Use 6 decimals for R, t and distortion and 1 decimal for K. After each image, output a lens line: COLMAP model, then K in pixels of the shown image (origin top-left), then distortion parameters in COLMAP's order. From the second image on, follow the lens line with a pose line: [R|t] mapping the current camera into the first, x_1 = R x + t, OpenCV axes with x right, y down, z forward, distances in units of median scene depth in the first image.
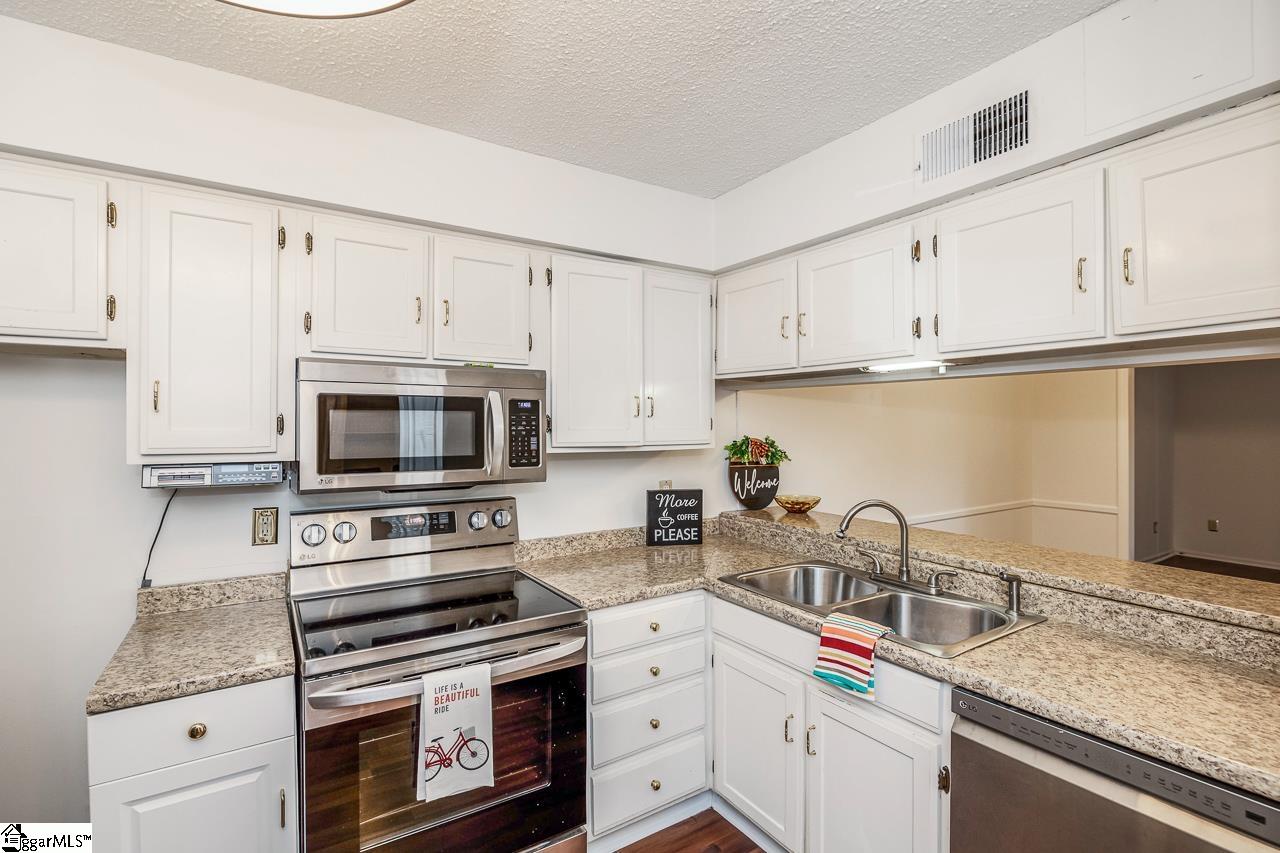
lens RADIAL K [[583.1, 0, 640.0], [0, 583.1, 426.5], [0, 0, 1]] dist [-0.002498, -0.000417]
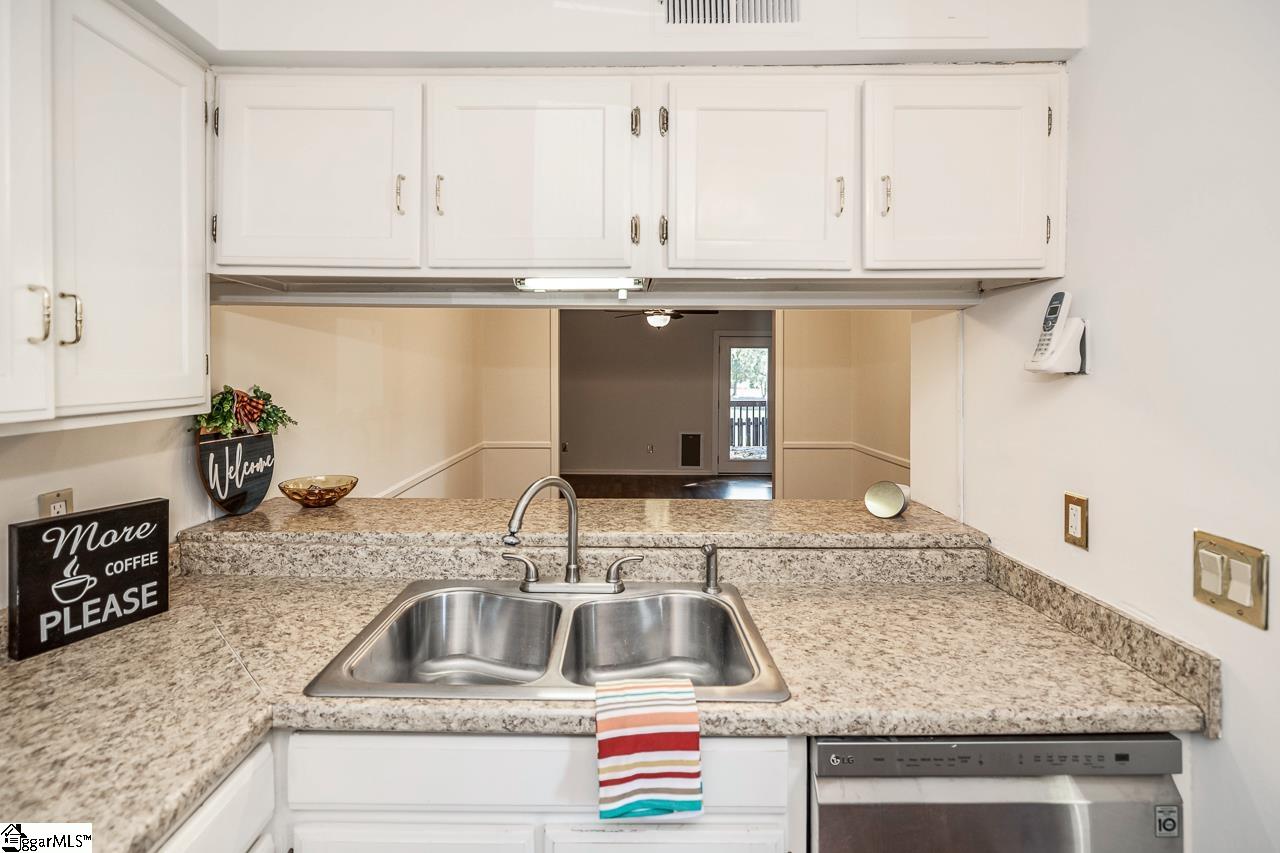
lens RADIAL K [[590.4, 0, 632.8], [0, 590.4, 370.7], [0, 0, 1]] dist [-0.007540, -0.000517]
pose [[0.546461, -0.004475, 0.837473, -0.119056], [-0.000567, 0.999984, 0.005714, -0.004973], [-0.837484, -0.003597, 0.546449, 0.511299]]
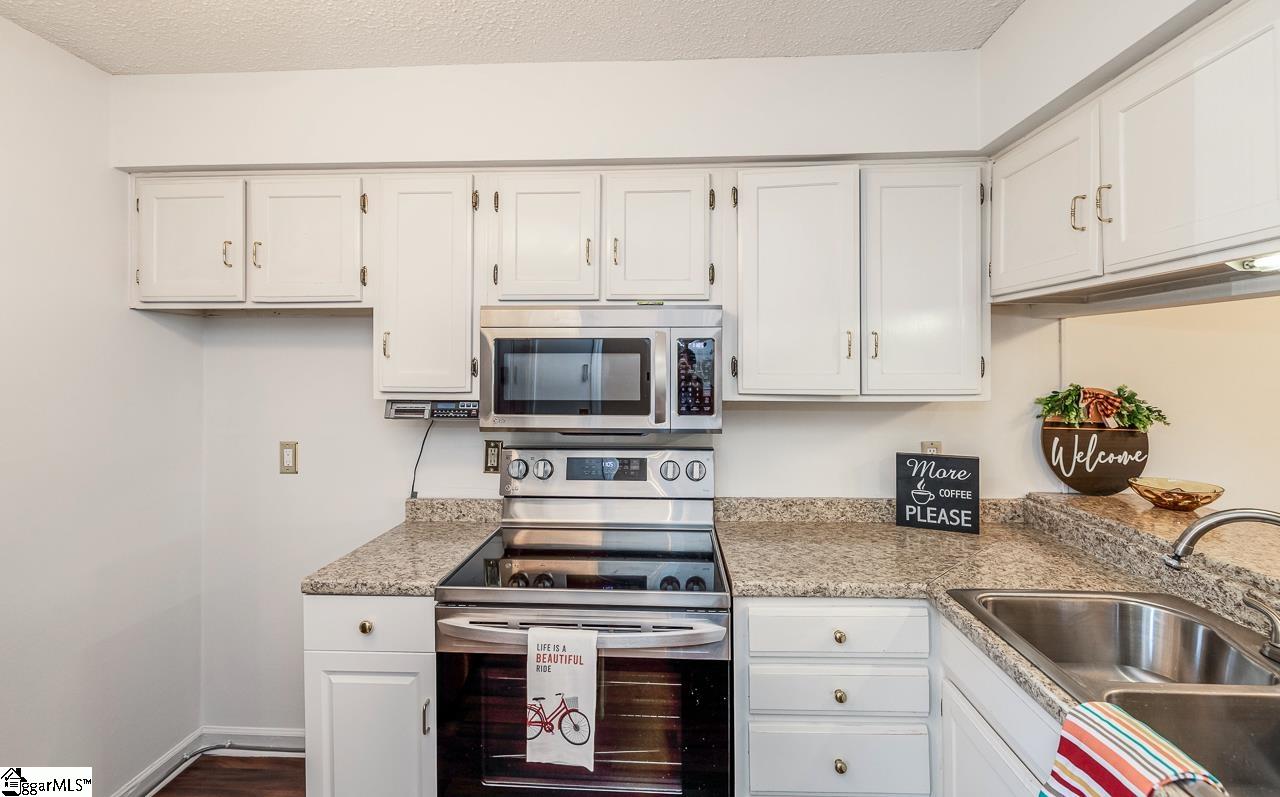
lens RADIAL K [[581.8, 0, 650.1], [0, 581.8, 366.2], [0, 0, 1]] dist [-0.000378, 0.000405]
pose [[0.816174, -0.000570, -0.577806, 0.243153], [-0.002742, 0.999984, -0.004861, -0.001196], [0.577800, 0.005552, 0.816159, 0.227823]]
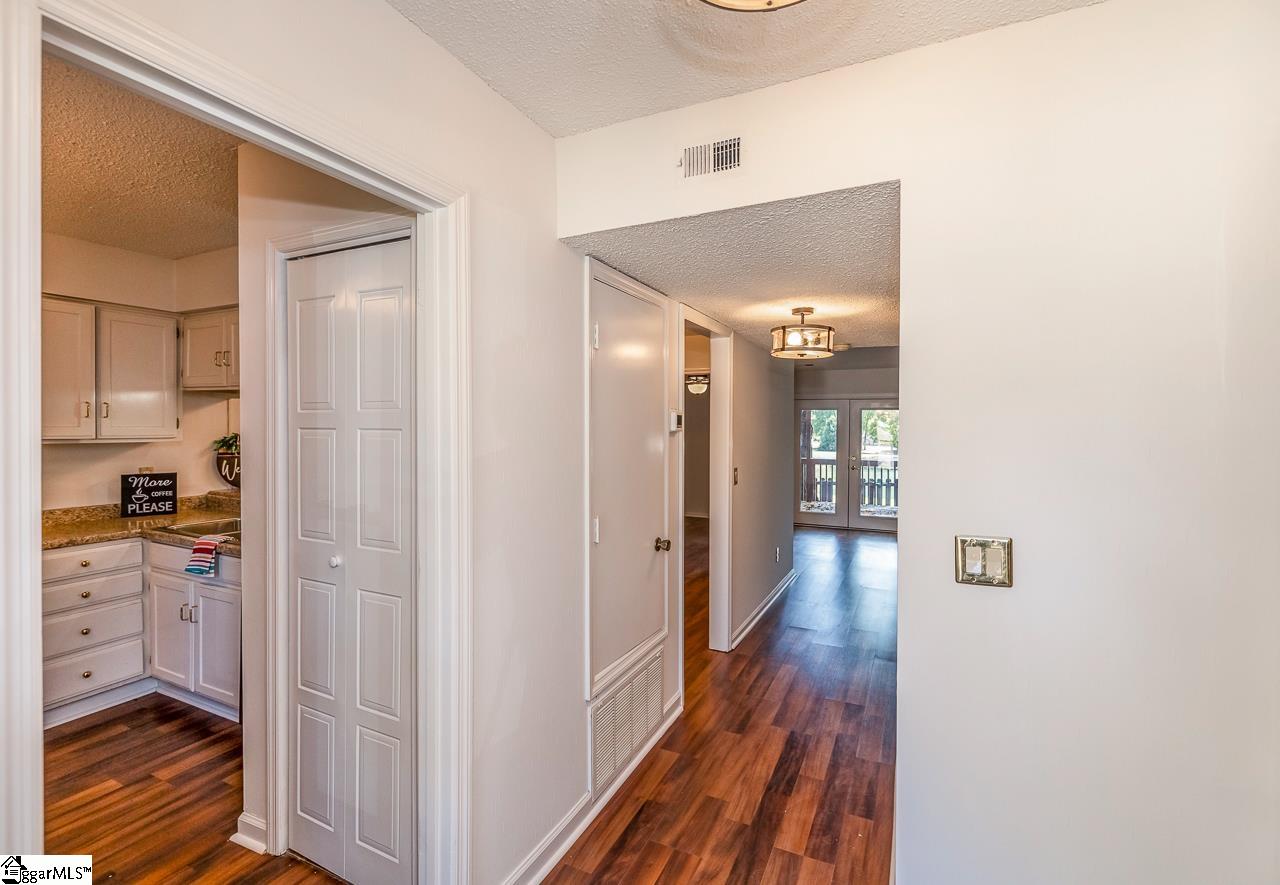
lens RADIAL K [[565.0, 0, 639.7], [0, 565.0, 432.8], [0, 0, 1]] dist [0.002843, 0.000787]
pose [[0.861246, 0.000669, 0.508187, 0.461010], [-0.004091, 0.999976, 0.005617, 0.006424], [-0.508171, -0.006917, 0.861228, -0.840342]]
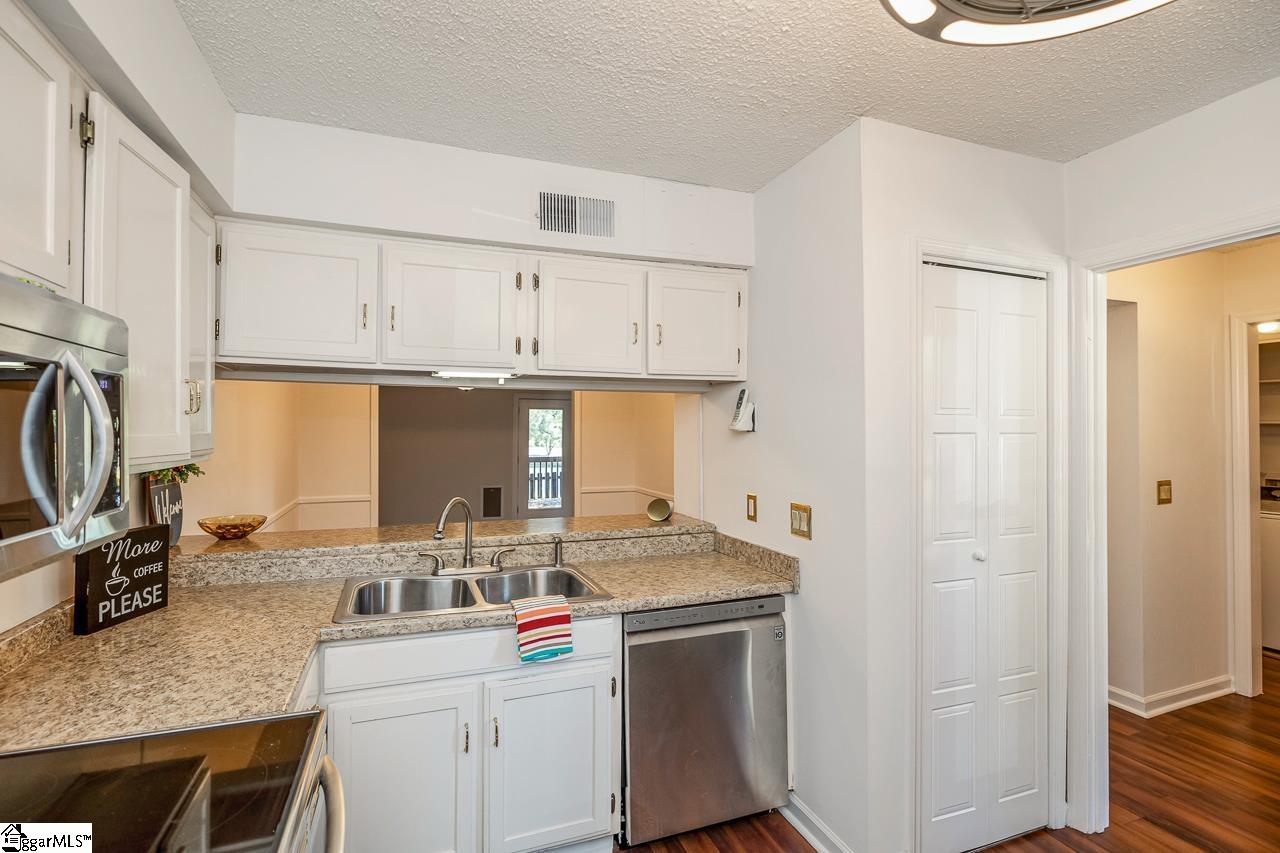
lens RADIAL K [[591.8, 0, 625.9], [0, 591.8, 424.5], [0, 0, 1]] dist [-0.003192, -0.000577]
pose [[0.228392, 0.006592, 0.973547, -0.547466], [-0.001215, 0.999978, -0.006486, -0.000767], [-0.973568, 0.000298, 0.228395, 0.434618]]
